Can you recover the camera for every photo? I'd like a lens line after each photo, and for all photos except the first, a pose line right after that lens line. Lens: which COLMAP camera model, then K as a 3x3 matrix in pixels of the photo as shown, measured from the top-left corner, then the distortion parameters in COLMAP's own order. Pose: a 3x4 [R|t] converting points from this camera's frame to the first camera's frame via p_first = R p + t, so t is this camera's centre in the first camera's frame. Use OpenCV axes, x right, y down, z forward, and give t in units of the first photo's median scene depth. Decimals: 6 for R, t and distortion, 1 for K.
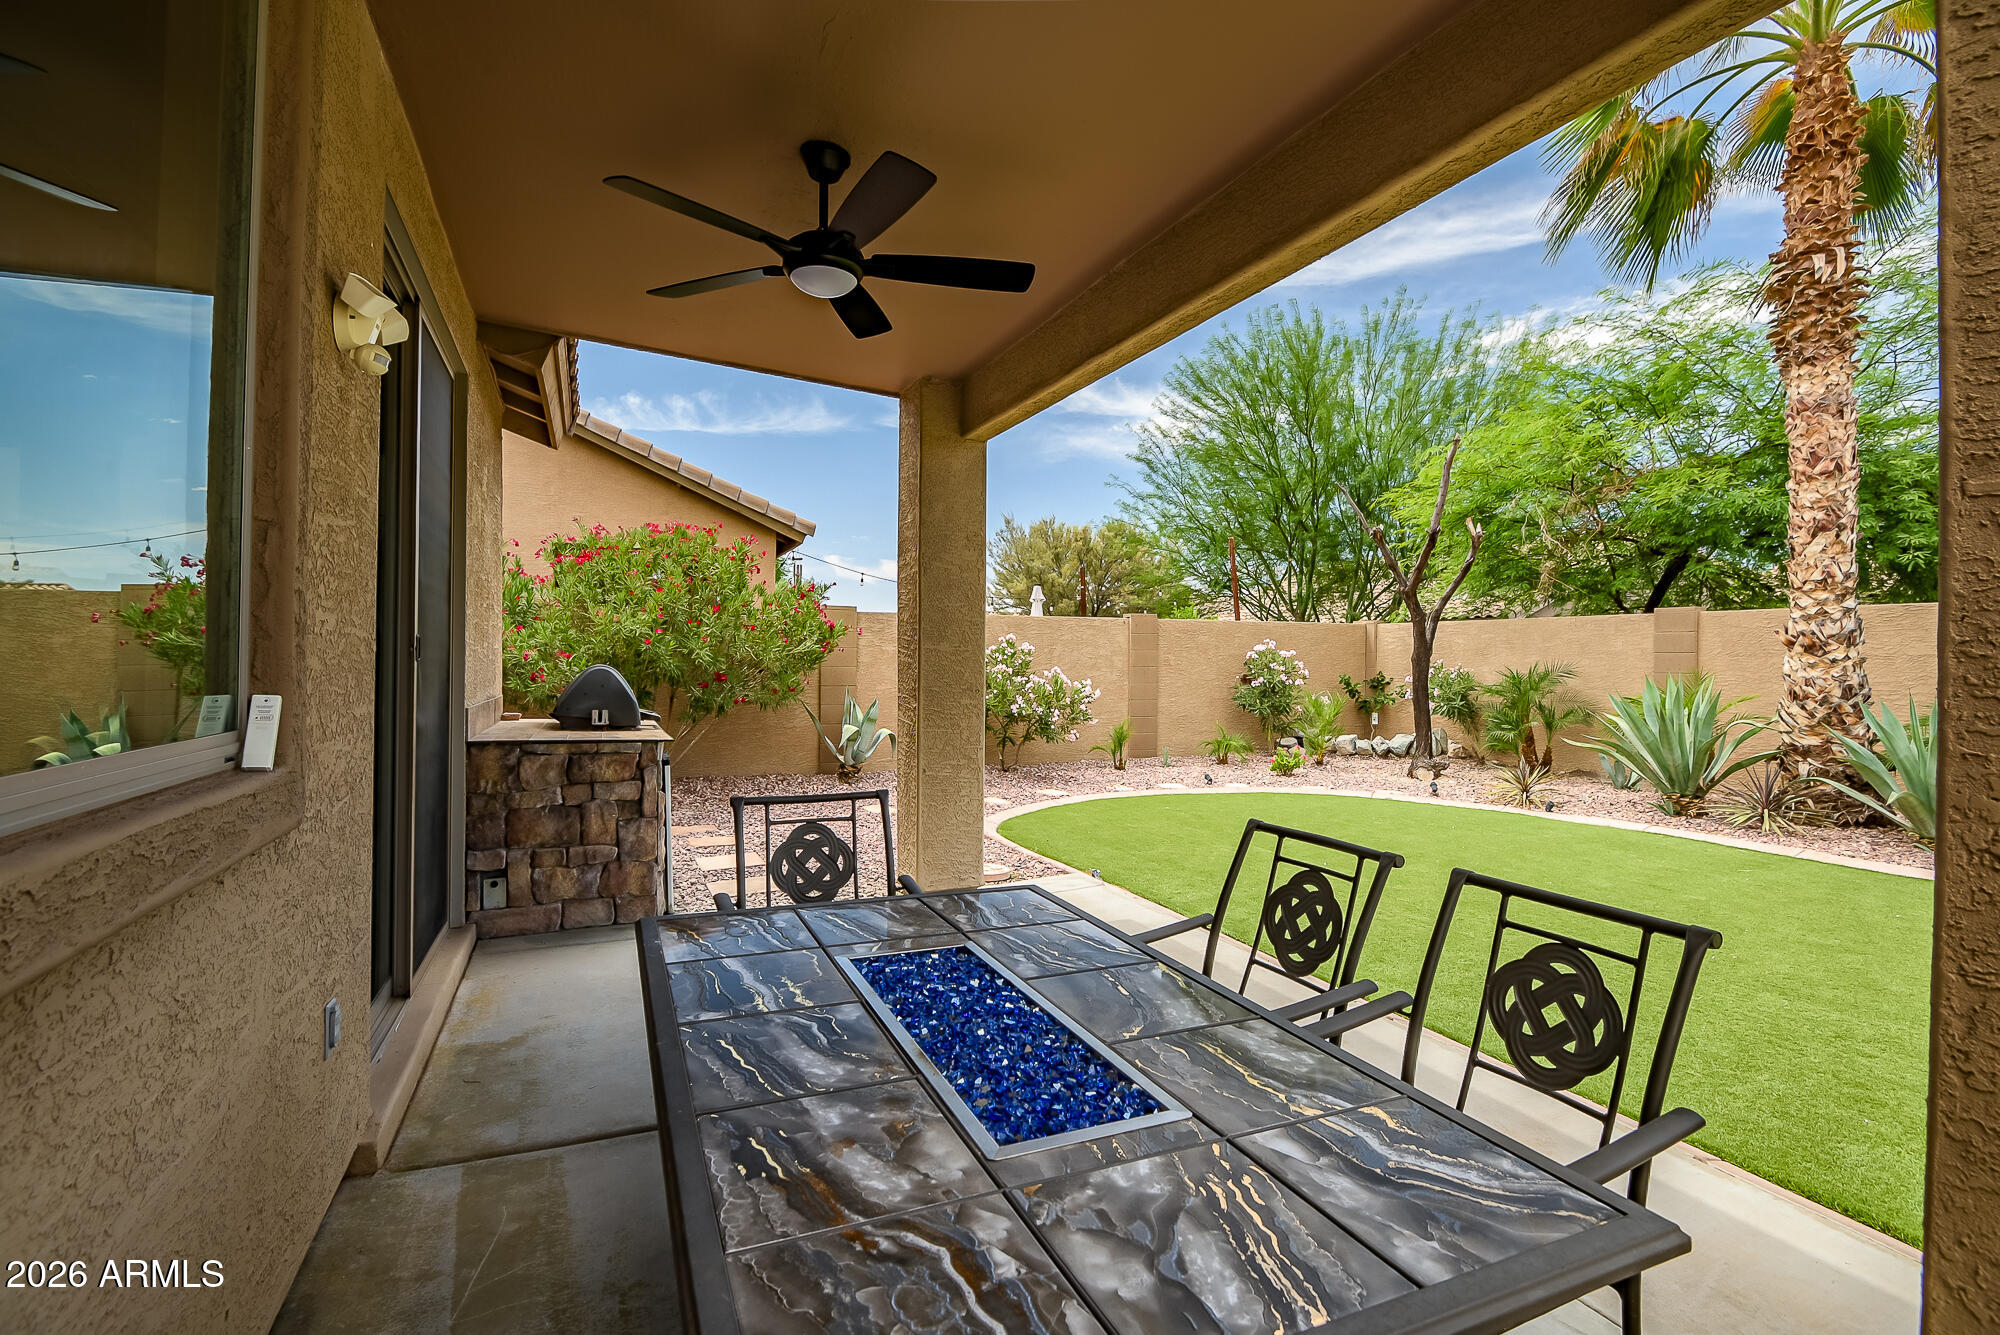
lens RADIAL K [[921.3, 0, 1012.5], [0, 921.3, 665.2], [0, 0, 1]] dist [-0.014768, -0.004896]
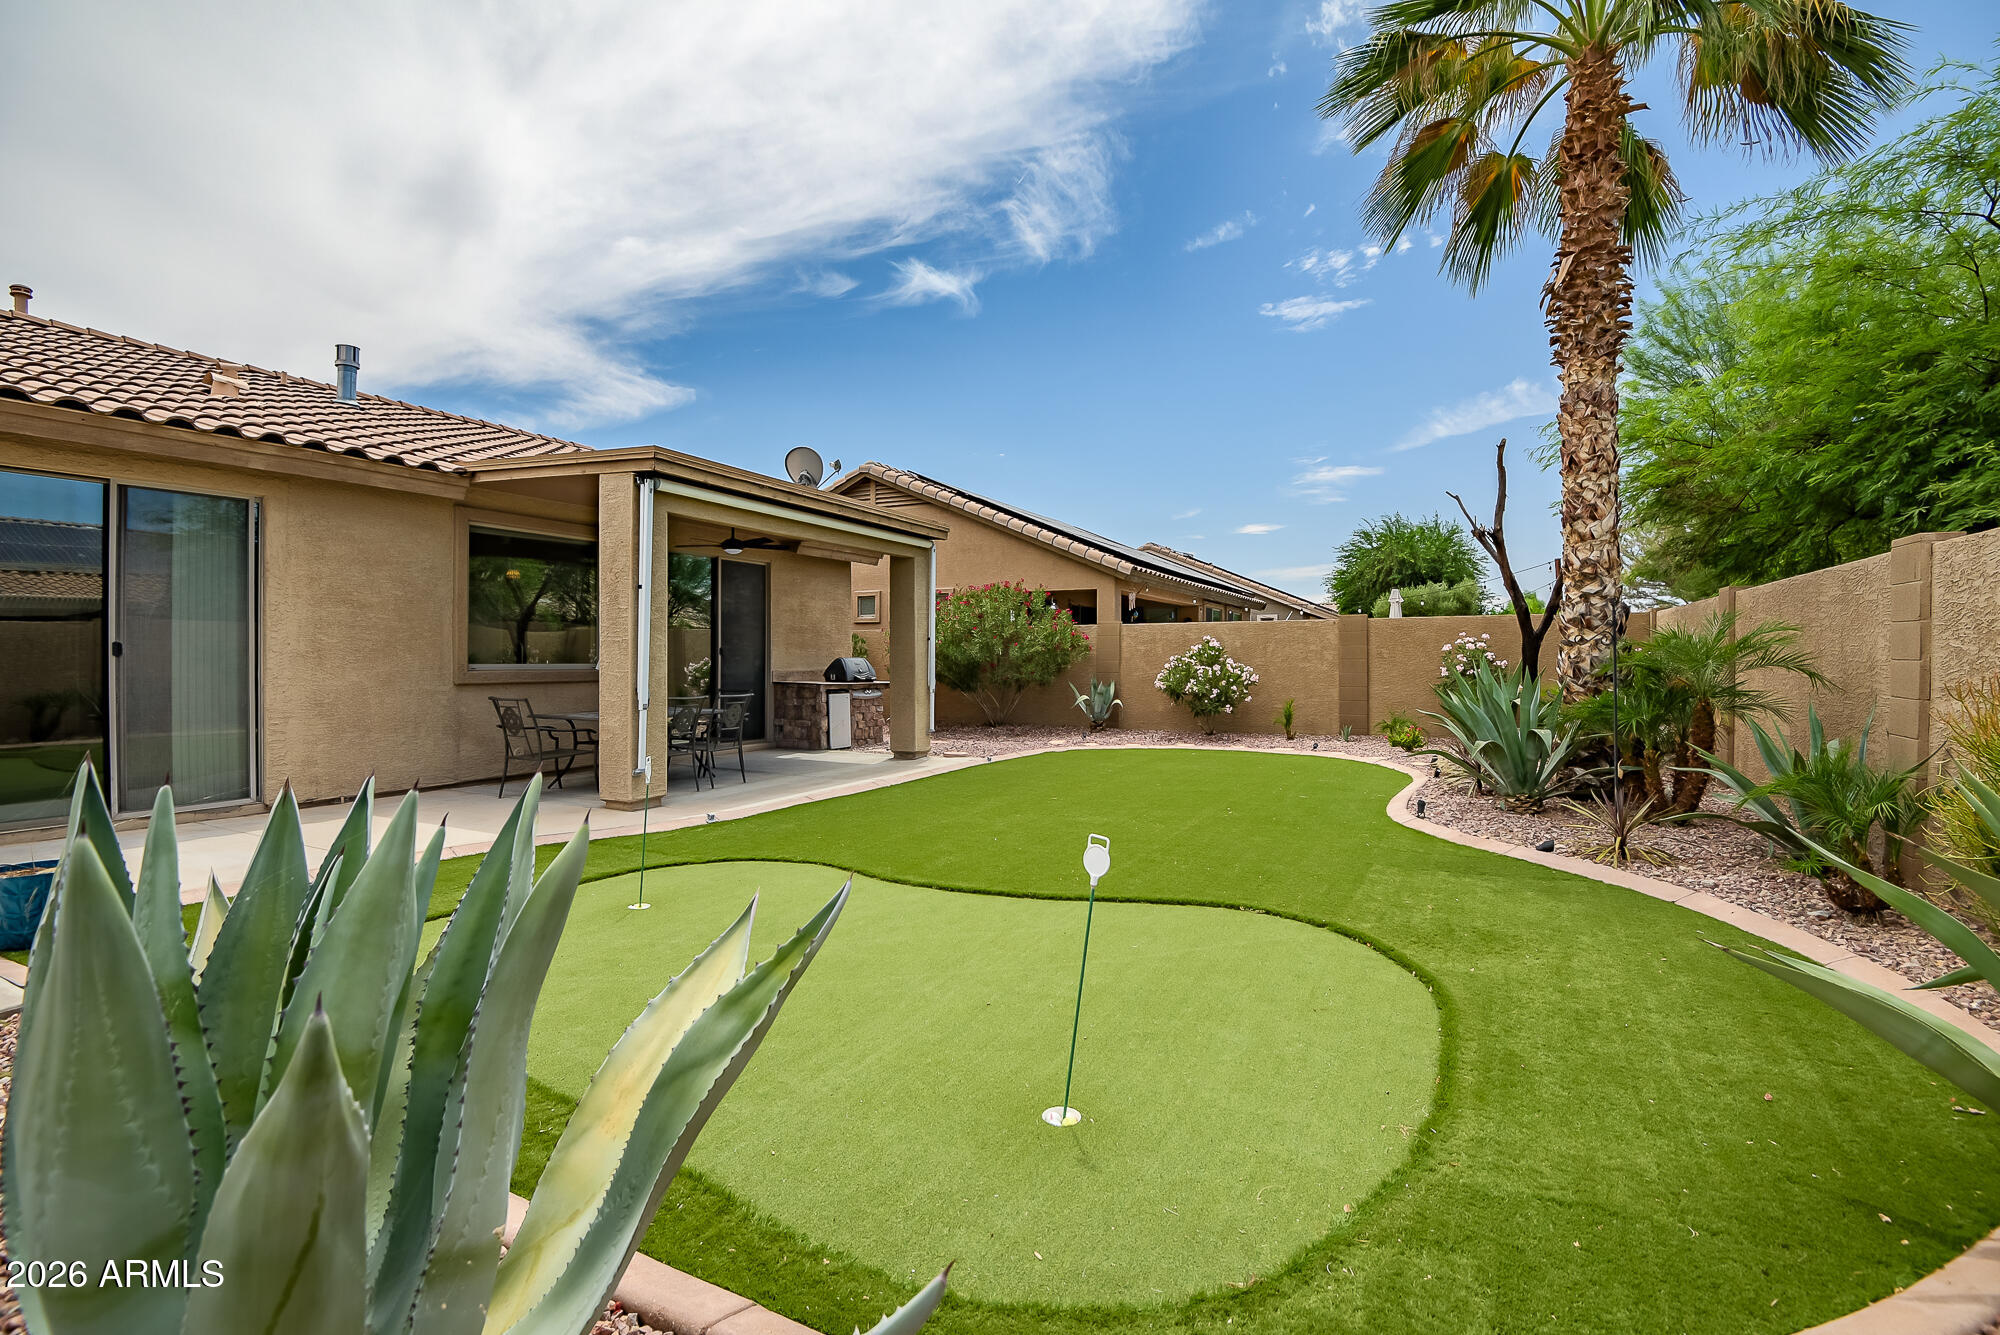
lens RADIAL K [[921.3, 0, 987.4], [0, 921.3, 647.1], [0, 0, 1]] dist [-0.014768, -0.004896]
pose [[0.609122, -0.020898, -0.792802, 1.324452], [0.002507, 0.999699, -0.024426, 0.023100], [0.793073, 0.012891, 0.608990, -0.186694]]
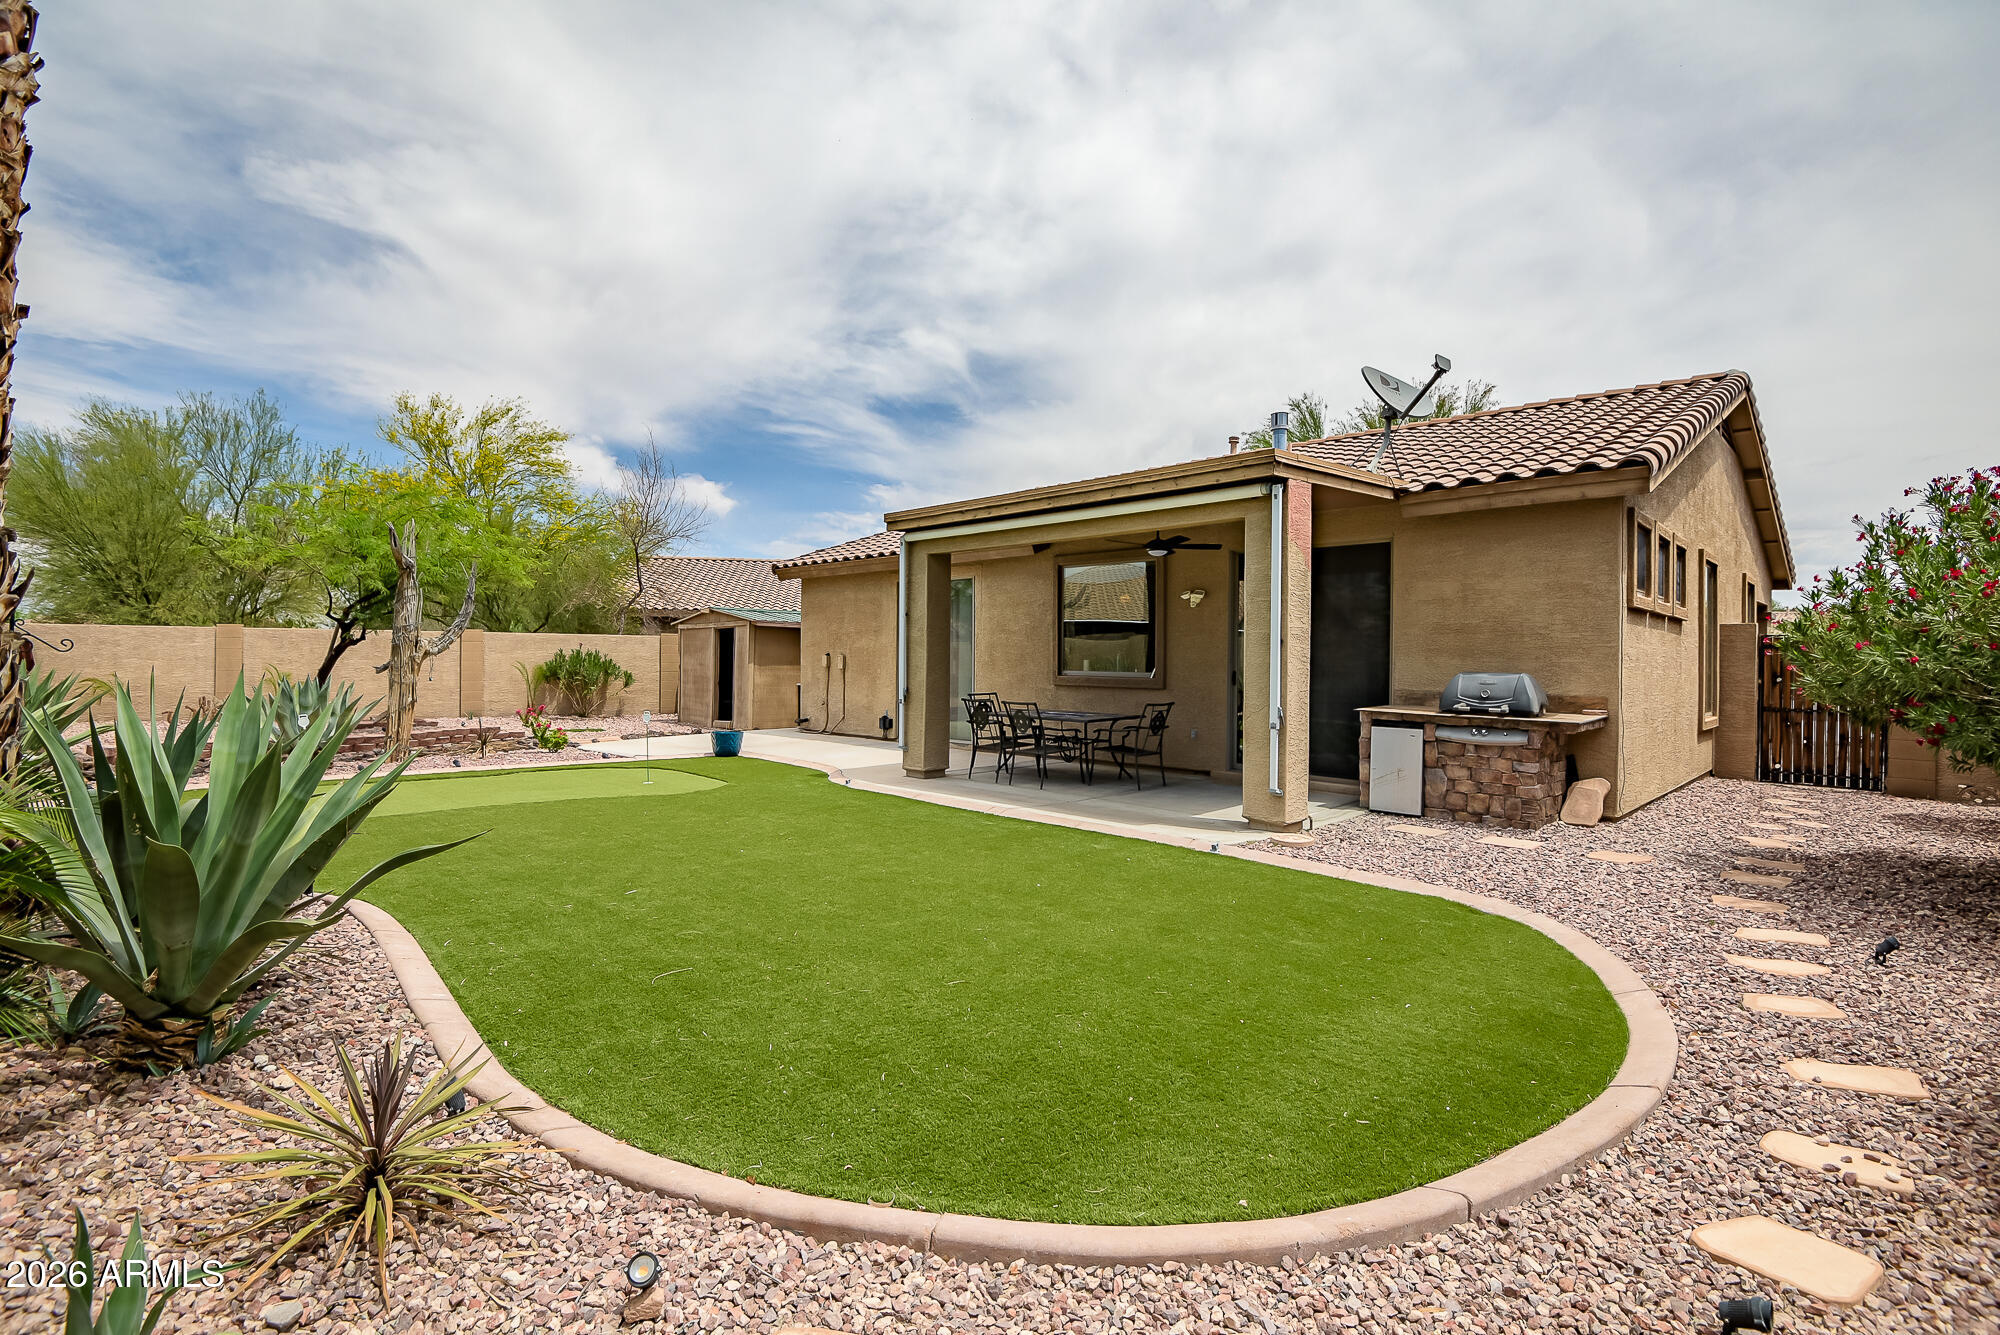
lens RADIAL K [[921.3, 0, 999.2], [0, 921.3, 661.3], [0, 0, 1]] dist [-0.014768, -0.004896]
pose [[-0.943730, -0.016736, -0.330295, 0.607577], [-0.019875, 0.999784, 0.006129, -0.009984], [0.330120, 0.012349, -0.943858, 1.522067]]
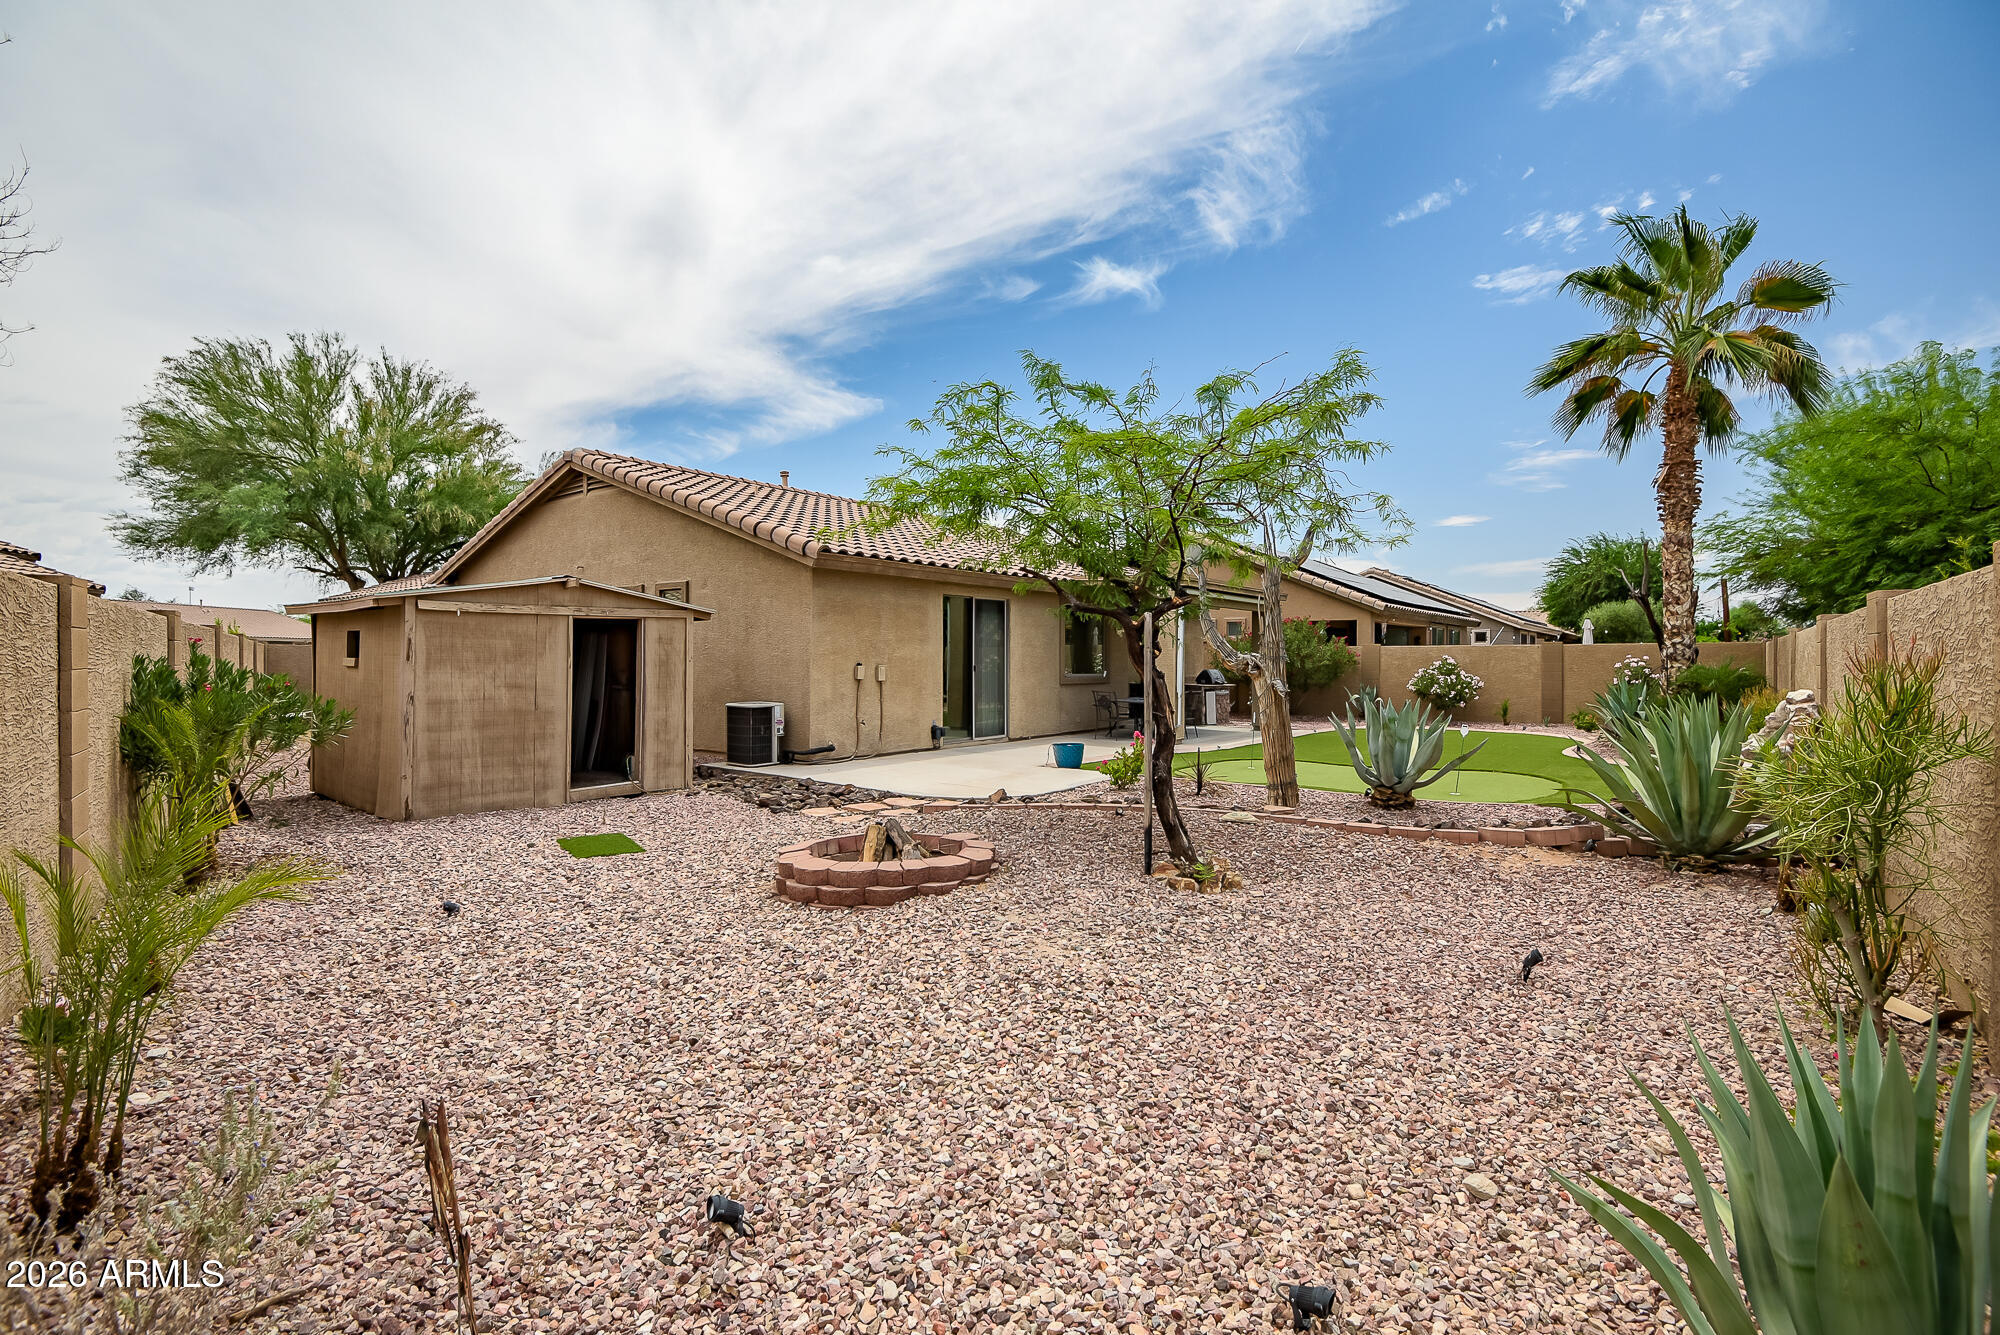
lens RADIAL K [[921.3, 0, 1003.8], [0, 921.3, 667.1], [0, 0, 1]] dist [-0.014768, -0.004896]
pose [[0.457457, -0.002224, -0.889229, 1.943236], [-0.003695, 0.999983, -0.004401, 0.008277], [0.889224, 0.005299, 0.457441, -1.112207]]
